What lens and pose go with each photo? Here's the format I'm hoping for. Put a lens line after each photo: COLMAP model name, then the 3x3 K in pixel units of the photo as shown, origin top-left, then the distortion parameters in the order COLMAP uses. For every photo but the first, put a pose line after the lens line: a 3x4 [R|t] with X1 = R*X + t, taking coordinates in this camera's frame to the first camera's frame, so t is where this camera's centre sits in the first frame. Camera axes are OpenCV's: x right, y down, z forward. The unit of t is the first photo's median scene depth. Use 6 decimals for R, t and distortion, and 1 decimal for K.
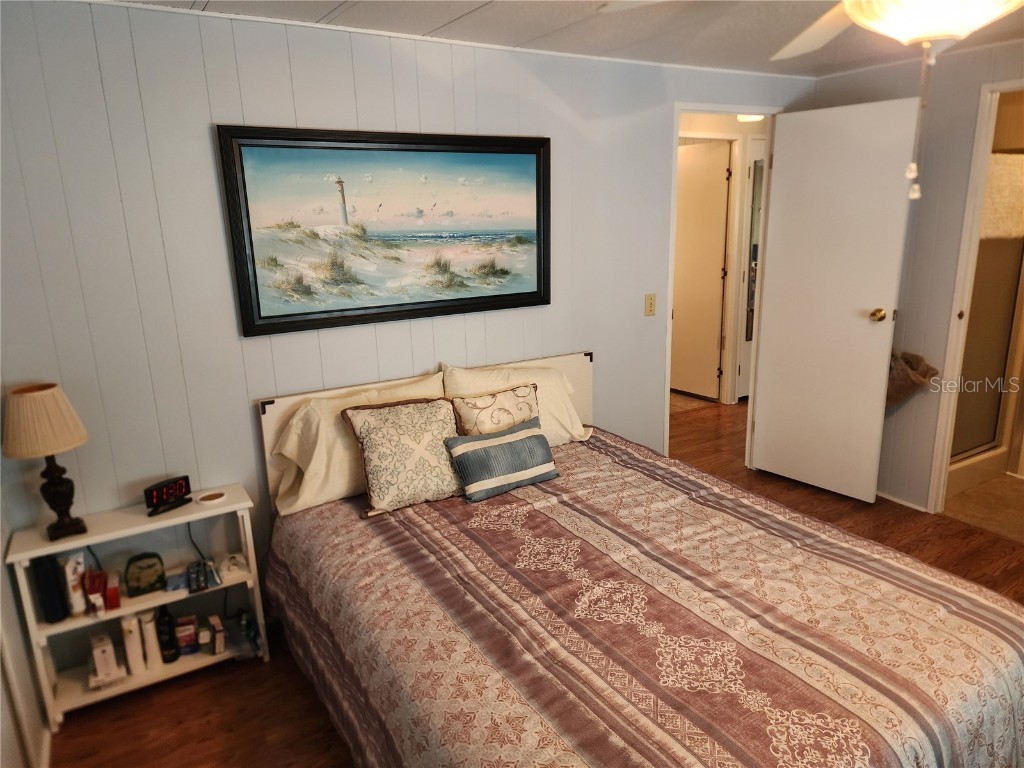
lens RADIAL K [[680.2, 0, 518.5], [0, 680.2, 379.0], [0, 0, 1]] dist [0.074812, -0.076301]
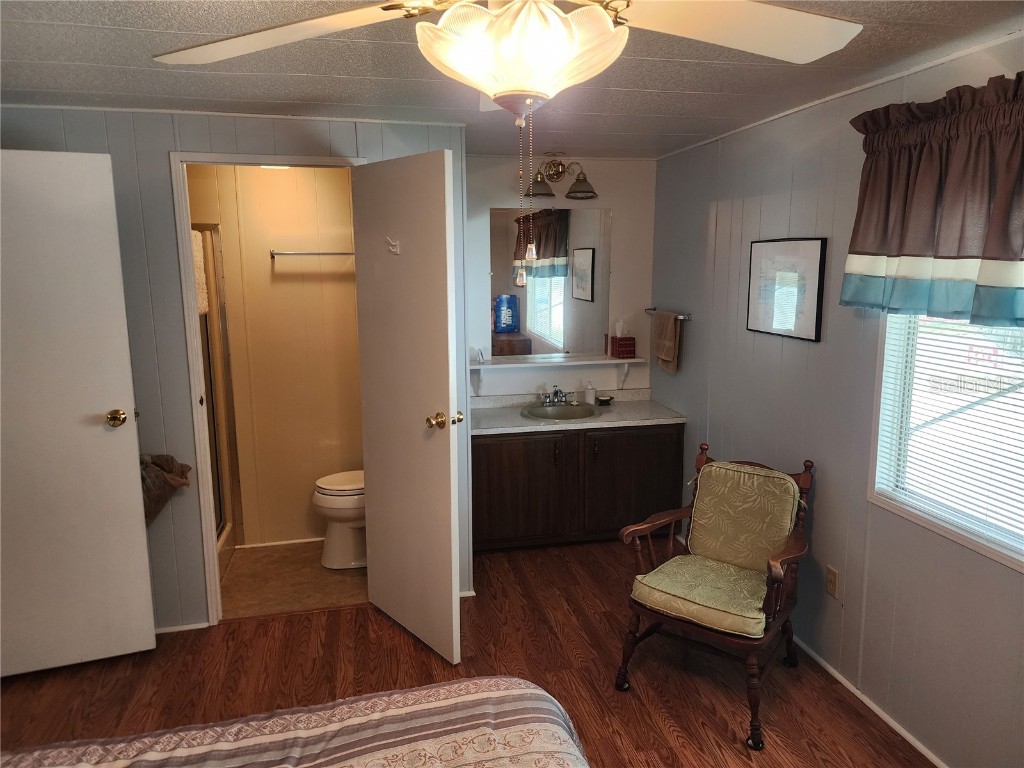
lens RADIAL K [[684.4, 0, 531.1], [0, 684.4, 369.5], [0, 0, 1]] dist [0.086817, -0.076967]
pose [[0.305758, -0.128715, 0.943369, -0.125358], [0.234362, 0.970509, 0.056458, -0.125115], [-0.922814, 0.203827, 0.326907, 0.450447]]
